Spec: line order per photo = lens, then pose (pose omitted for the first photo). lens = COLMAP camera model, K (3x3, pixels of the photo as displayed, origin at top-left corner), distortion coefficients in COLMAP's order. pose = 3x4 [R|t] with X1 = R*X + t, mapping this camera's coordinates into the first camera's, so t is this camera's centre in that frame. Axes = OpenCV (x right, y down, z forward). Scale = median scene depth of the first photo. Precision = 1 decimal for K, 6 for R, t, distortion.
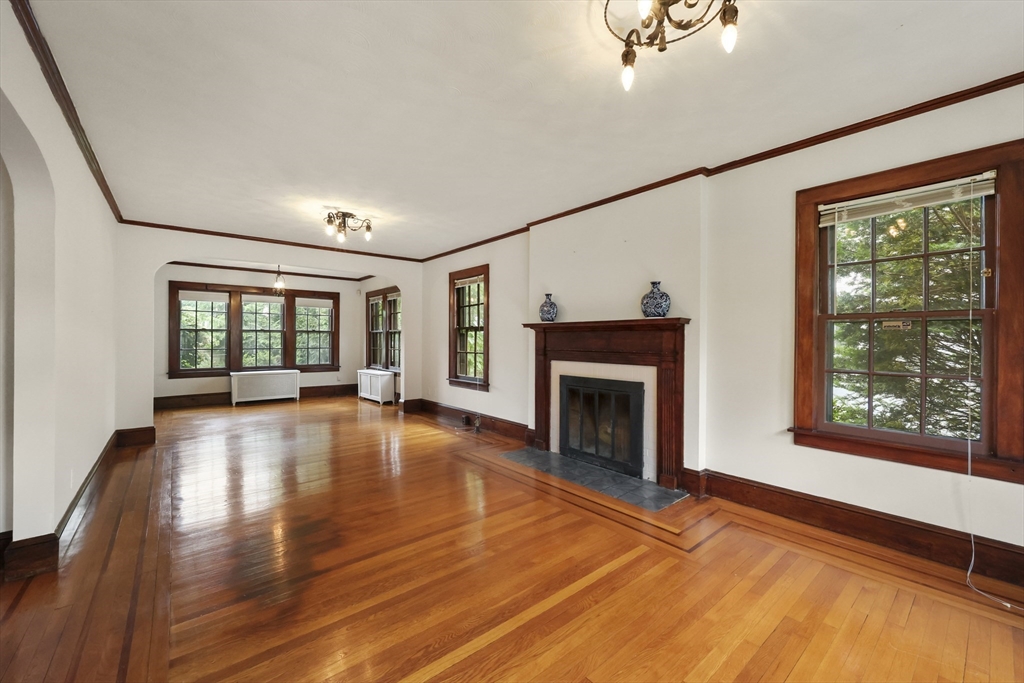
lens RADIAL K [[408.6, 0, 495.1], [0, 408.6, 345.0], [0, 0, 1]] dist [-0.000364, -0.000190]
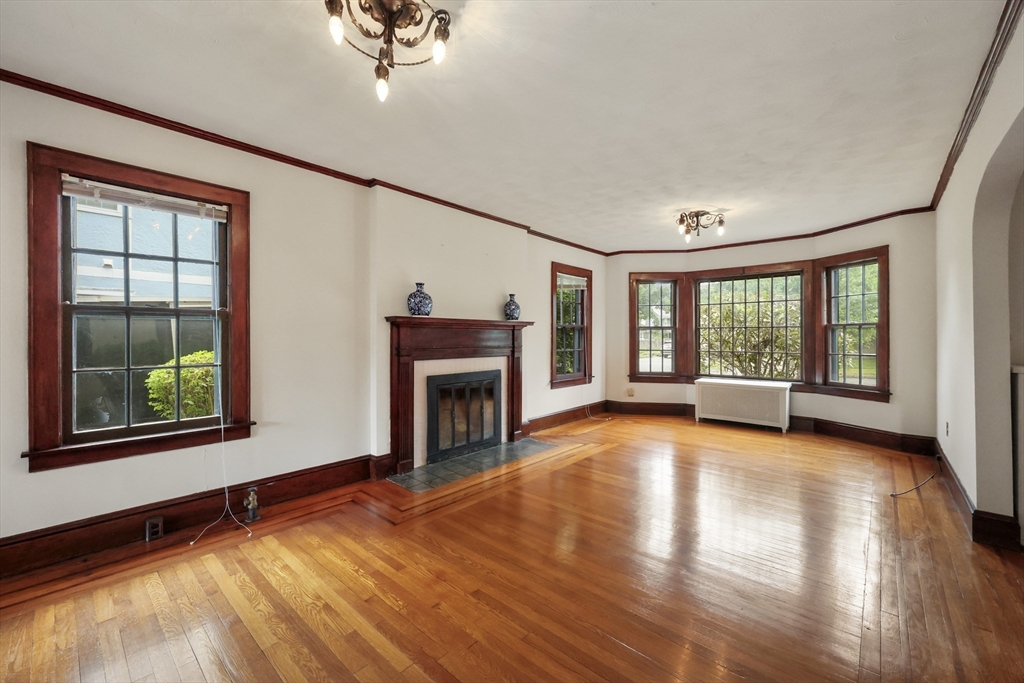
lens RADIAL K [[412.2, 0, 518.5], [0, 412.2, 335.3], [0, 0, 1]] dist [-0.001177, -0.000051]
pose [[-0.168996, 0.000277, 0.985617, -0.752143], [0.011364, 0.999934, 0.001667, -0.014634], [-0.985551, 0.011482, -0.168988, 0.943482]]
